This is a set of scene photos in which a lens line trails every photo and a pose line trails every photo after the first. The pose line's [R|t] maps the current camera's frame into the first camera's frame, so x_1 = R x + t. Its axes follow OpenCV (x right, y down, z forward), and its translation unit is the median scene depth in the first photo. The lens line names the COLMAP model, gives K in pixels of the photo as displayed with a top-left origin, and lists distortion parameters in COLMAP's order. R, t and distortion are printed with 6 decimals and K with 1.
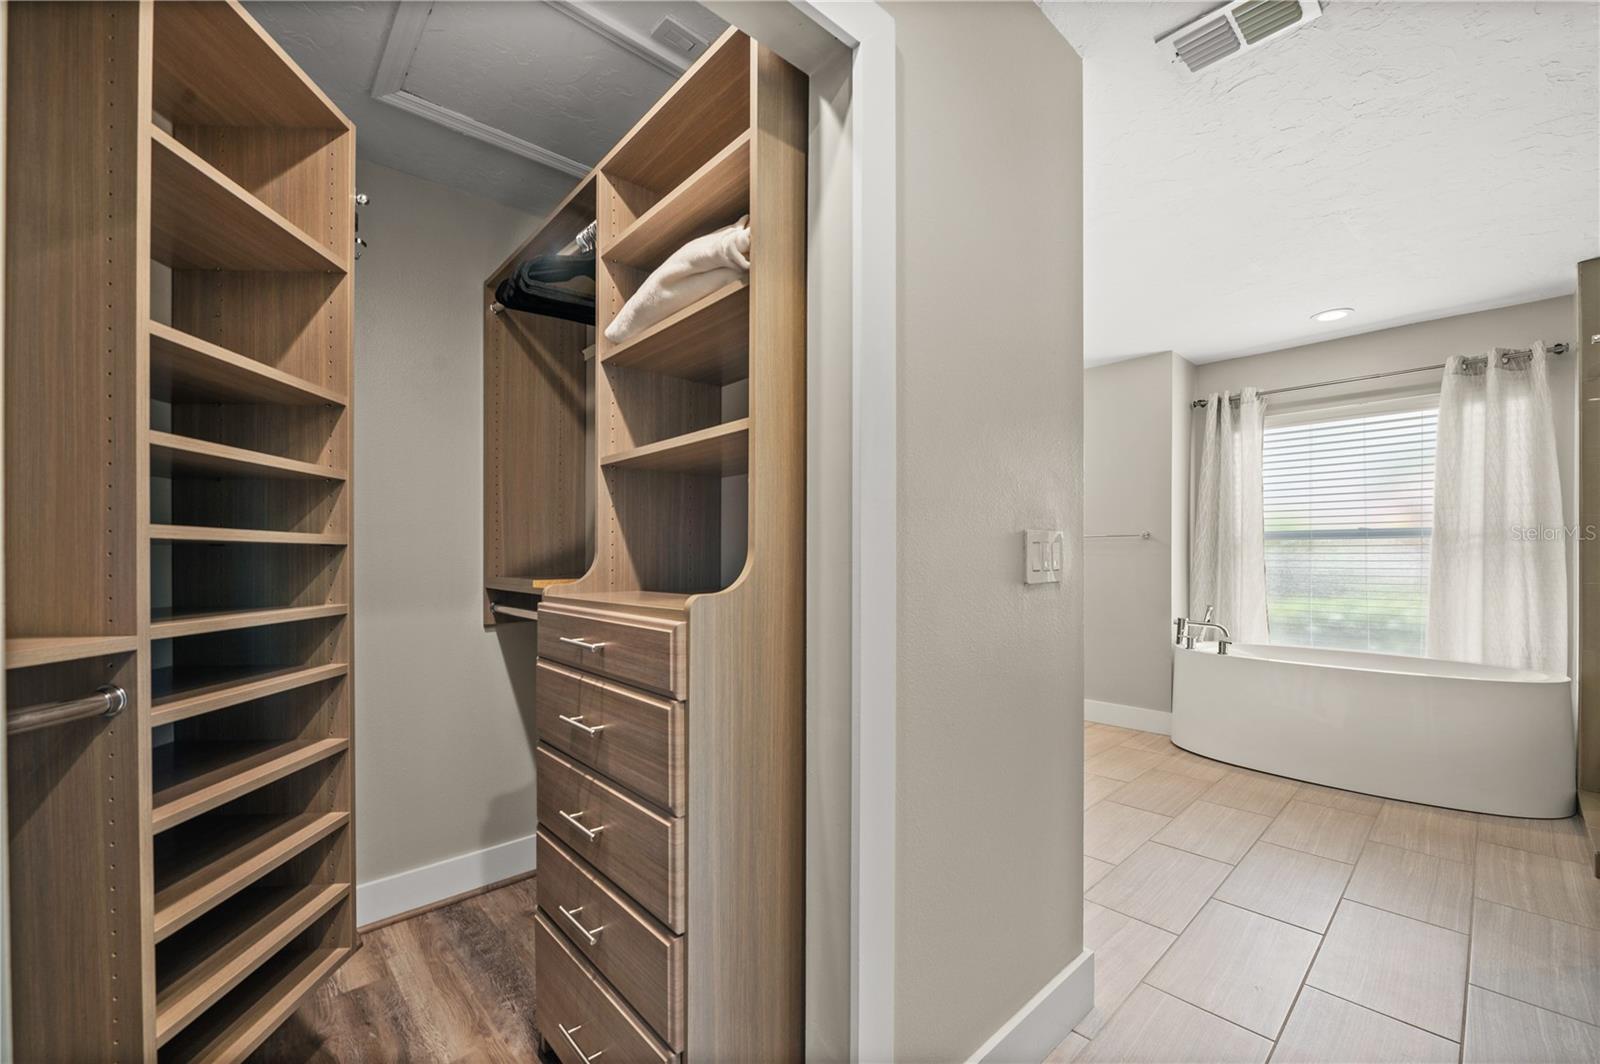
lens RADIAL K [[647.4, 0, 801.4], [0, 647.4, 548.6], [0, 0, 1]] dist [-0.007623, 0.001076]
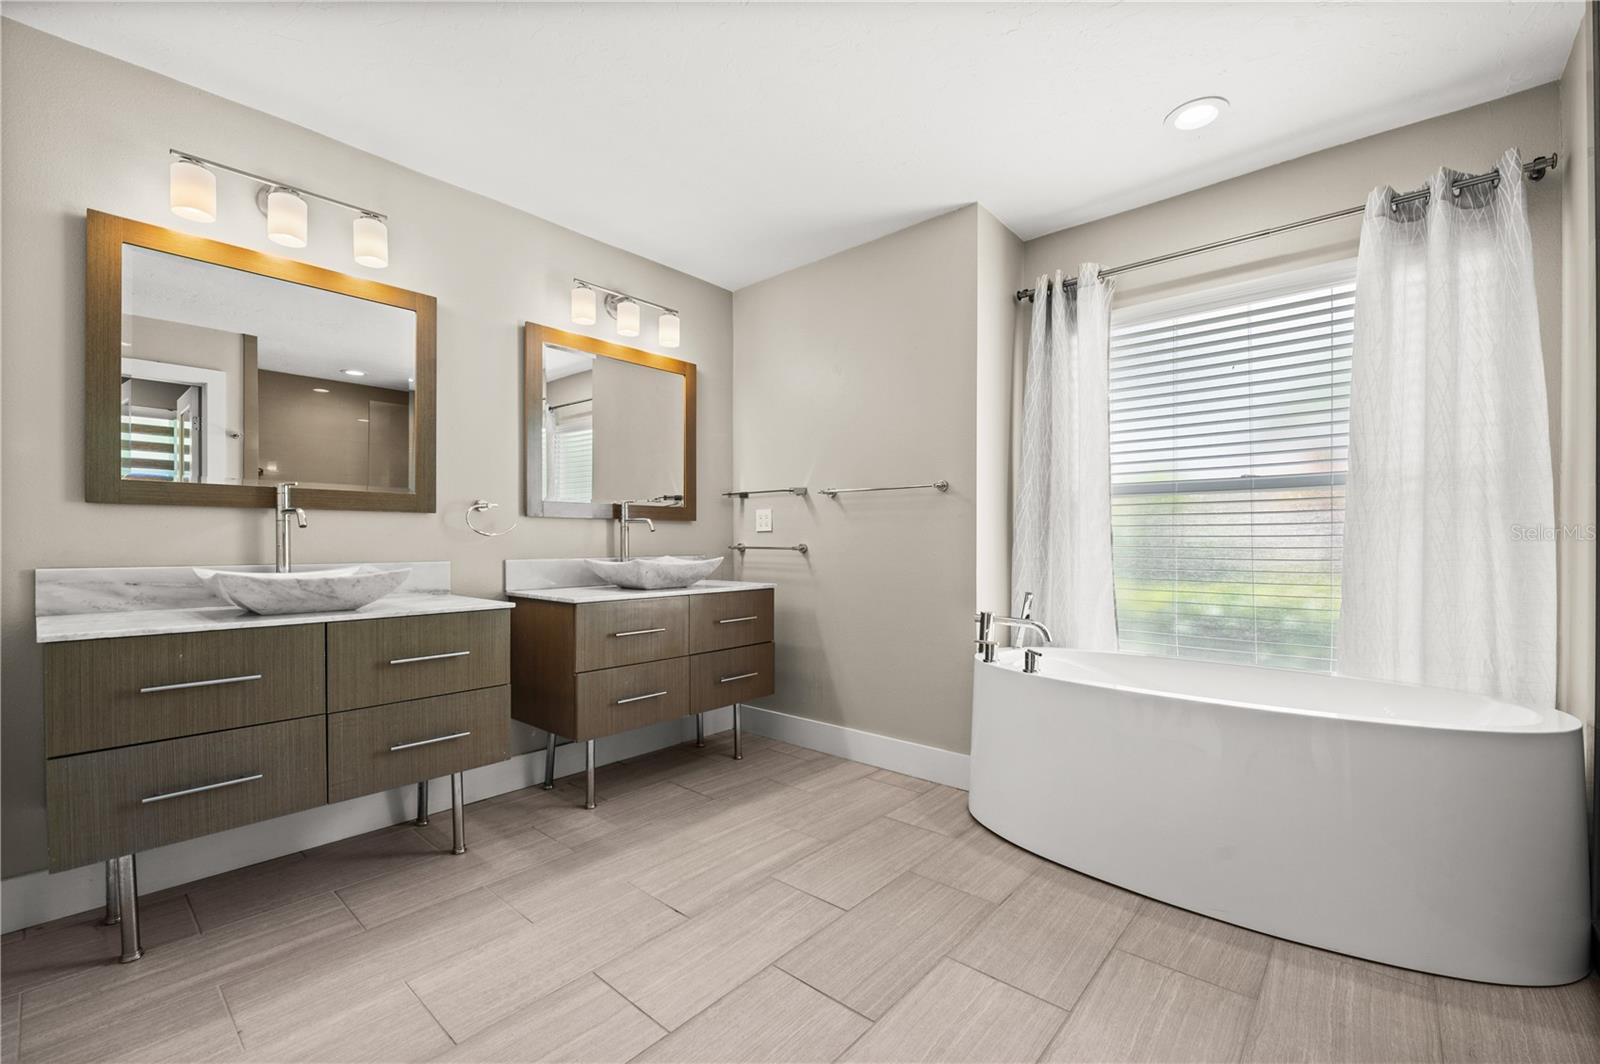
lens RADIAL K [[671.7, 0, 797.8], [0, 671.7, 530.7], [0, 0, 1]] dist [0.001474, -0.000654]
pose [[0.994861, 0.008033, 0.100928, 0.361577], [-0.006613, 0.999875, -0.014394, 0.039700], [-0.101031, 0.013653, 0.994790, 0.380650]]
